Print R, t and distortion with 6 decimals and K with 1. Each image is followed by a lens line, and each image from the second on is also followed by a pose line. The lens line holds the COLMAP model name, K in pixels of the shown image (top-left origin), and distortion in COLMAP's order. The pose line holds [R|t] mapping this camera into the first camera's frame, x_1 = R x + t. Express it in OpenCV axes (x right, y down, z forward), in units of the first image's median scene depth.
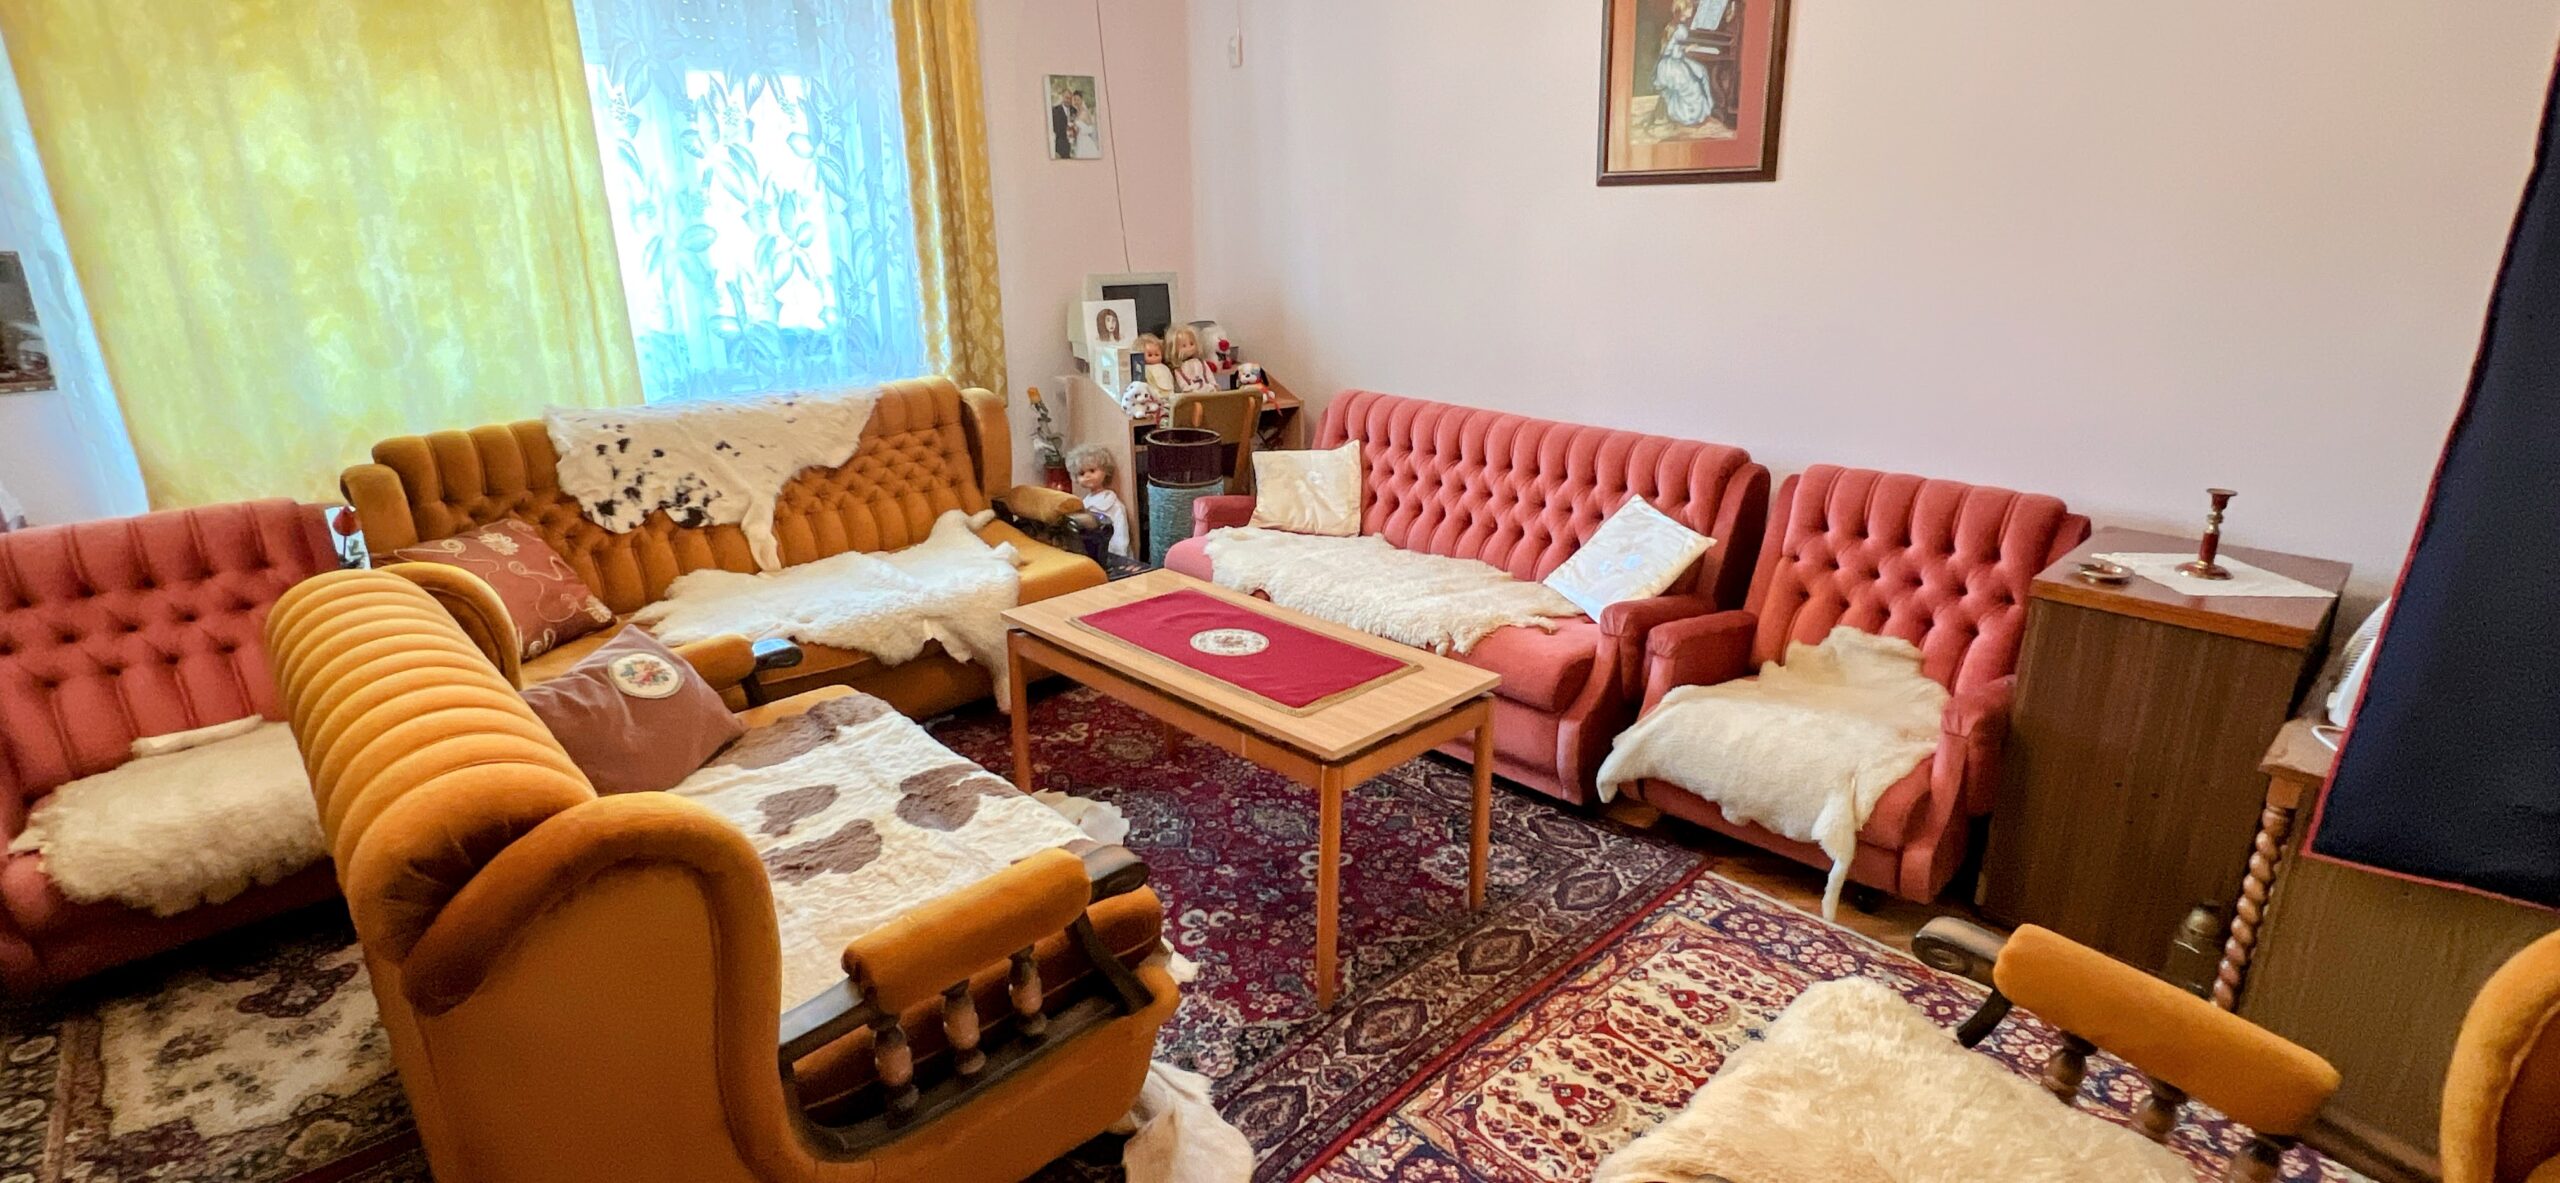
lens RADIAL K [[1177.9, 0, 1280.0], [0, 1177.9, 591.5], [0, 0, 1]] dist [-0.013314, 0.000026]
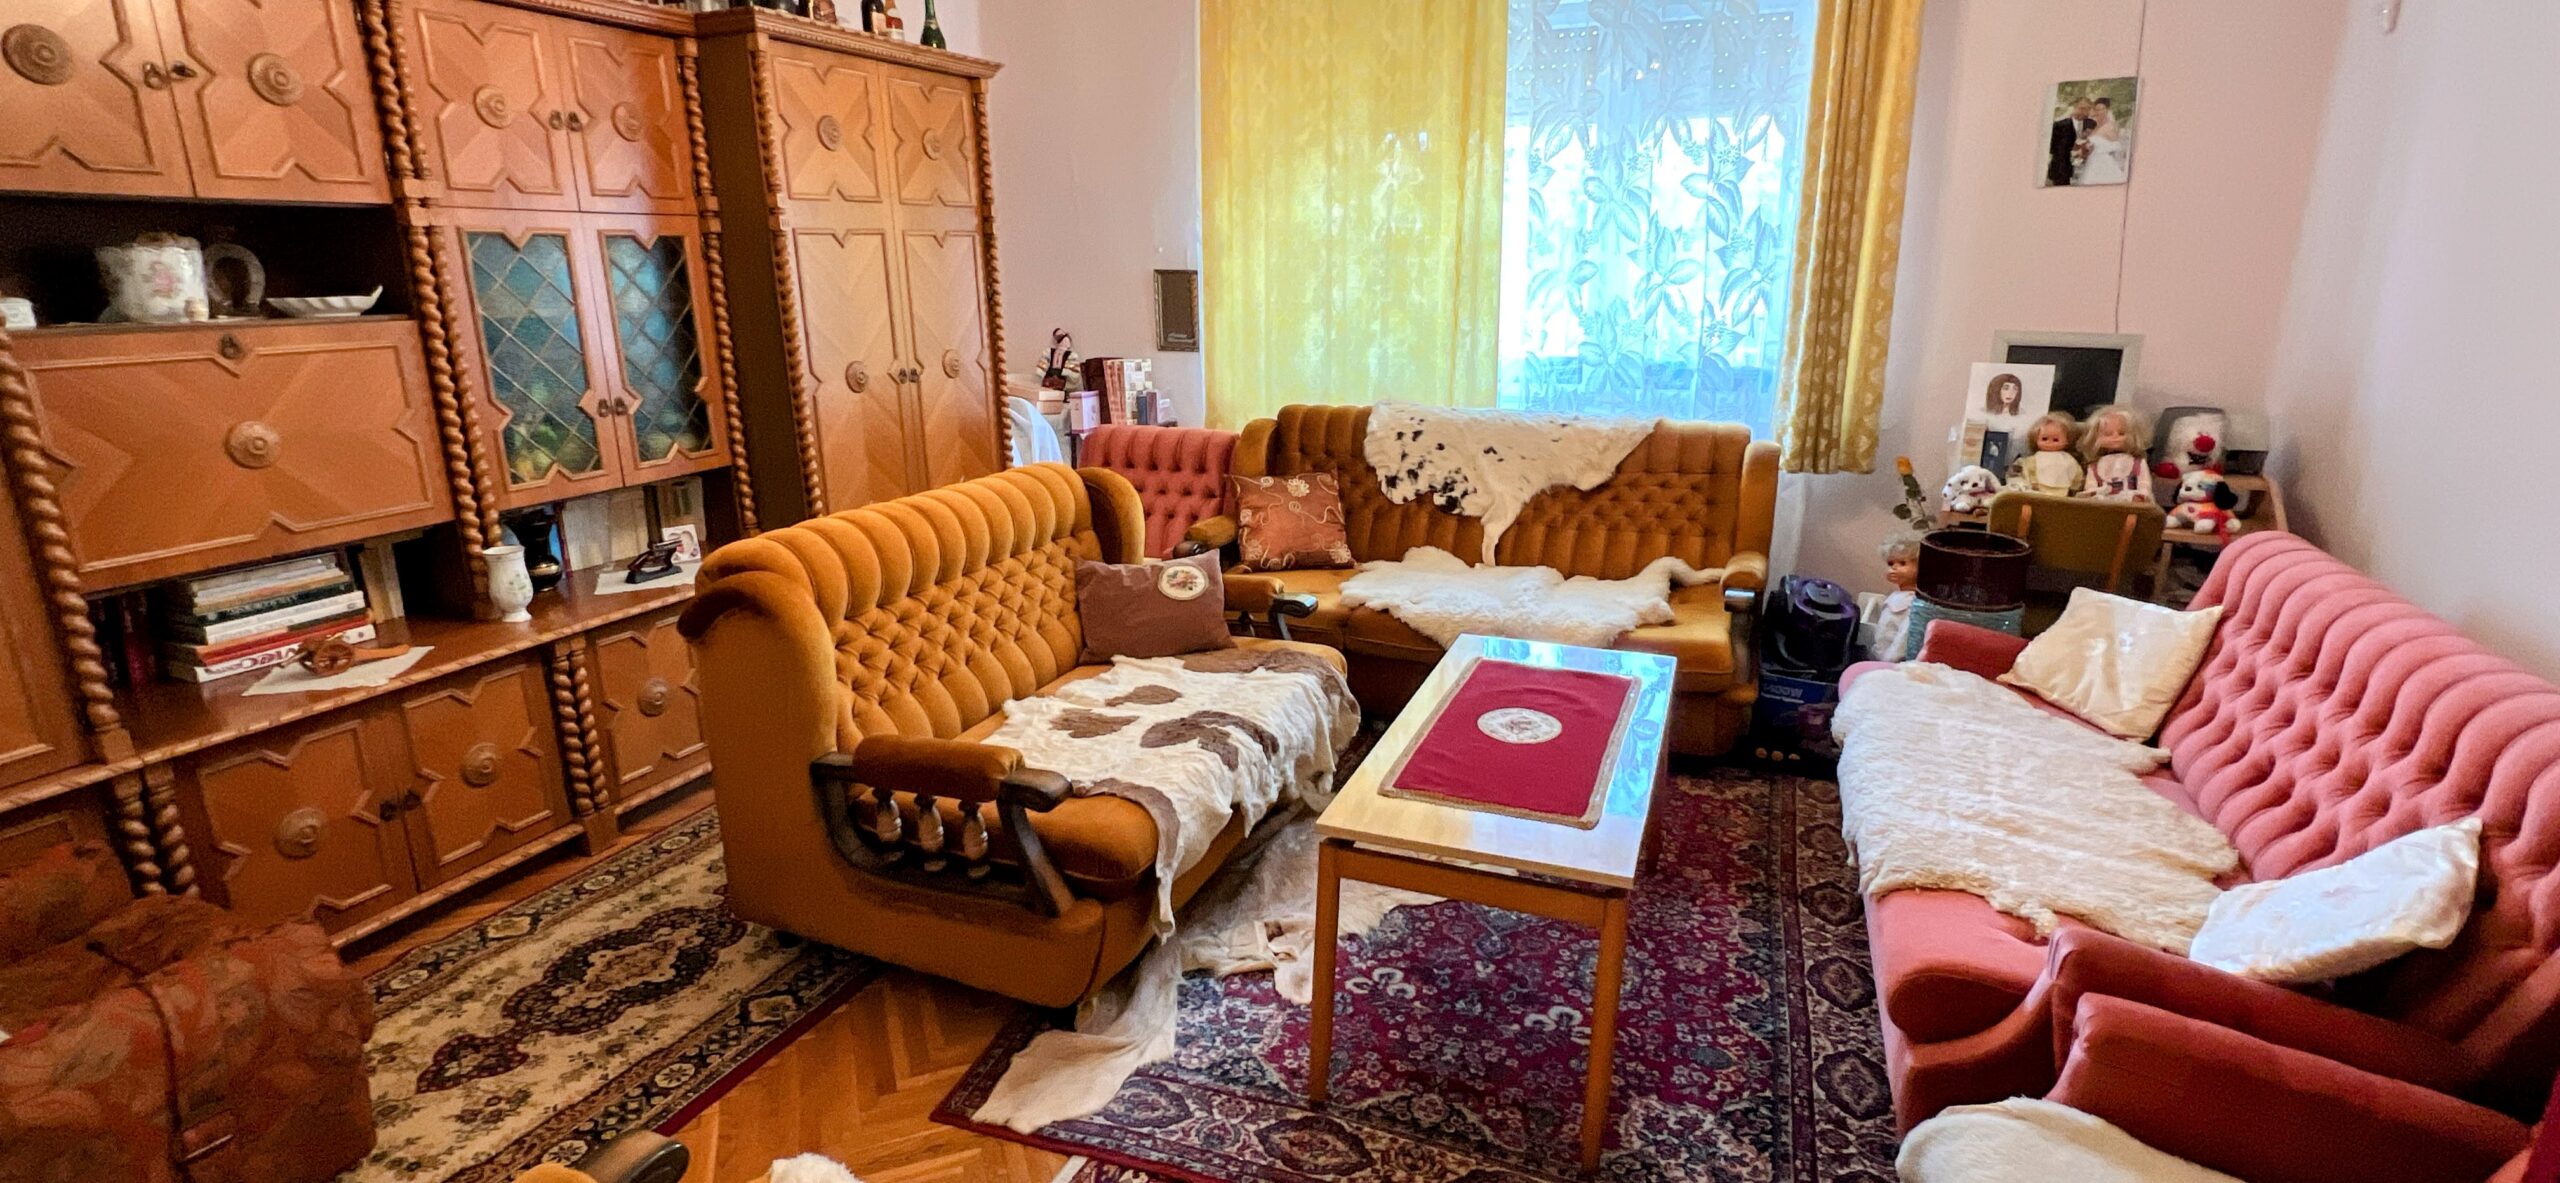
lens RADIAL K [[1198.2, 0, 1286.5], [0, 1198.2, 578.0], [0, 0, 1]] dist [0.000526, -0.000002]
pose [[0.419702, 0.243480, -0.874396, 0.522213], [-0.281128, 0.950848, 0.129830, -0.106264], [0.863028, 0.191327, 0.467522, 0.314985]]
